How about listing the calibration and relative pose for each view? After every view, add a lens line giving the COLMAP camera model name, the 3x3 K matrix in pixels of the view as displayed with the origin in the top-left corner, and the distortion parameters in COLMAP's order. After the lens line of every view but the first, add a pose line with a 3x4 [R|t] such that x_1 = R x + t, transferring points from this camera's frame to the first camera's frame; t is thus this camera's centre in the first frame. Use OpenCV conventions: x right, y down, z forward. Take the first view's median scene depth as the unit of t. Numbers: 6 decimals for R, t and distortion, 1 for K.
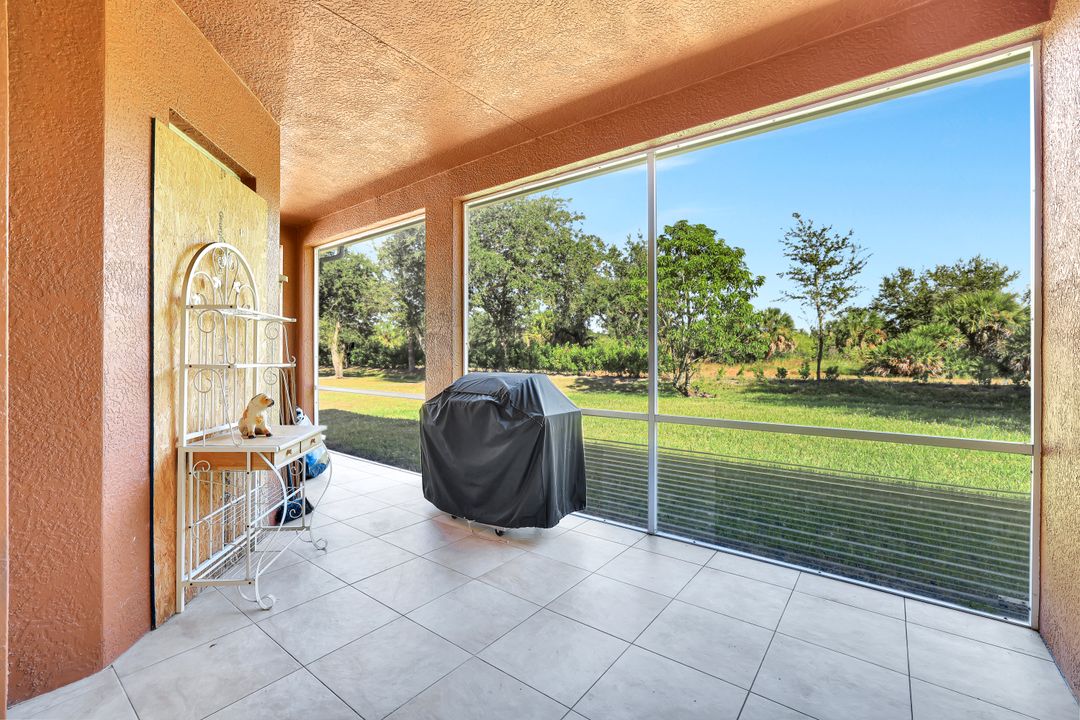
lens RADIAL K [[467.0, 0, 525.4], [0, 467.0, 348.9], [0, 0, 1]] dist [-0.027319, 0.007126]
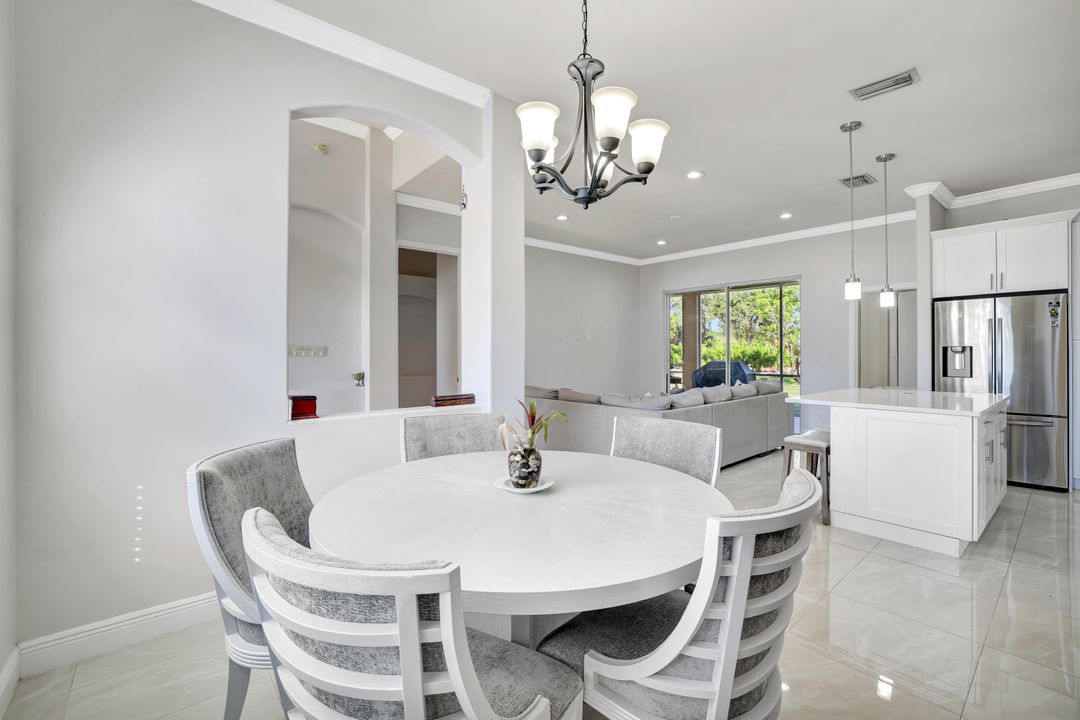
lens RADIAL K [[467.0, 0, 533.7], [0, 467.0, 352.3], [0, 0, 1]] dist [-0.027319, 0.007126]
pose [[0.979531, -0.011200, -0.200983, -0.095004], [0.013422, 0.999863, 0.009694, -0.008430], [0.200847, -0.012193, 0.979547, -0.317052]]
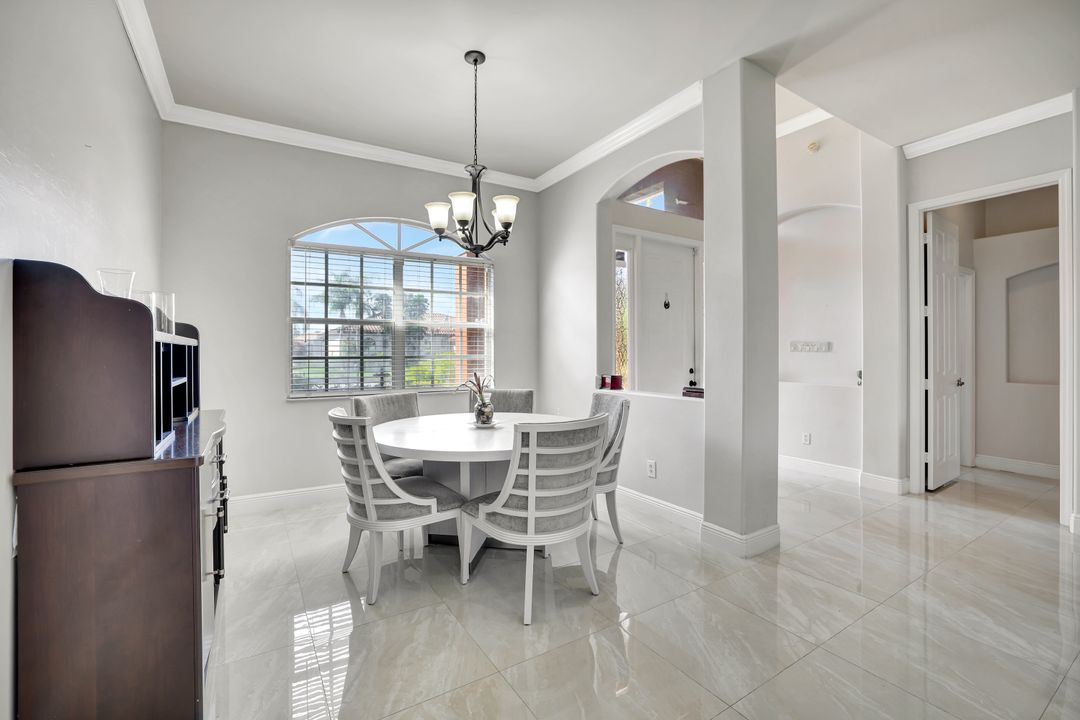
lens RADIAL K [[467.0, 0, 539.6], [0, 467.0, 350.1], [0, 0, 1]] dist [-0.027319, 0.007126]
pose [[-0.348969, -0.004724, -0.937122, 0.004354], [0.014047, 0.999849, -0.010271, -0.006269], [0.937029, -0.016747, -0.348850, -0.187931]]
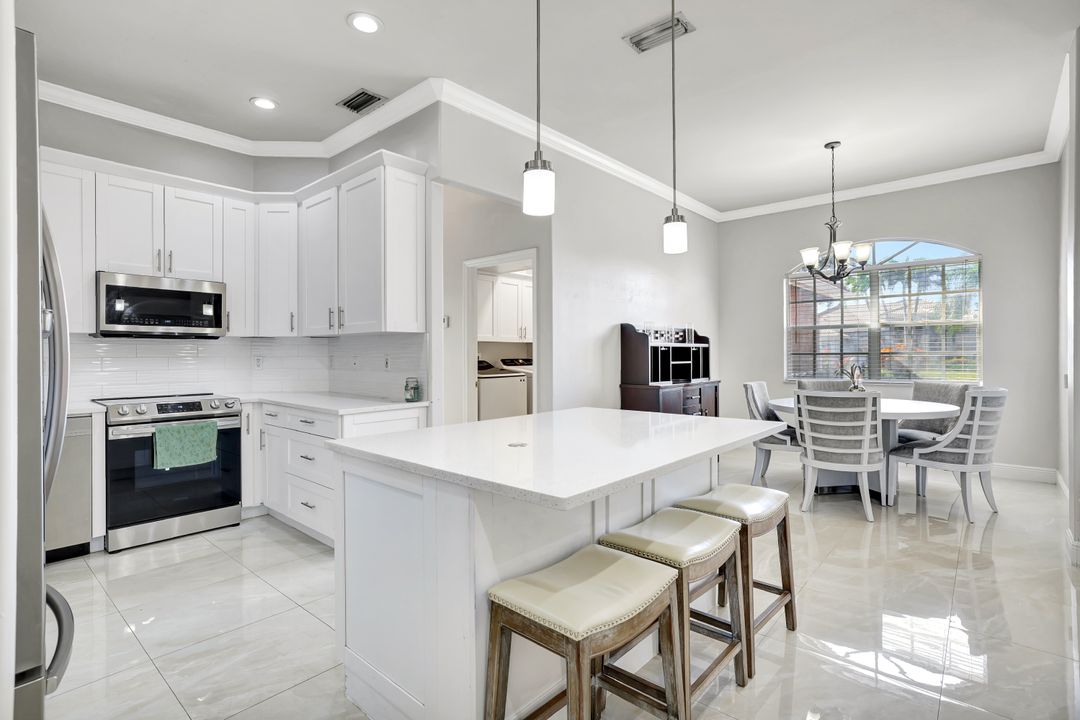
lens RADIAL K [[523.3, 0, 538.3], [0, 523.3, 350.9], [0, 0, 1]] dist [-0.016834, 0.001017]
pose [[-0.997574, 0.003807, 0.069512, -0.004605], [0.002504, 0.999820, -0.018825, -0.003125], [-0.069572, -0.018605, -0.997403, -0.050117]]
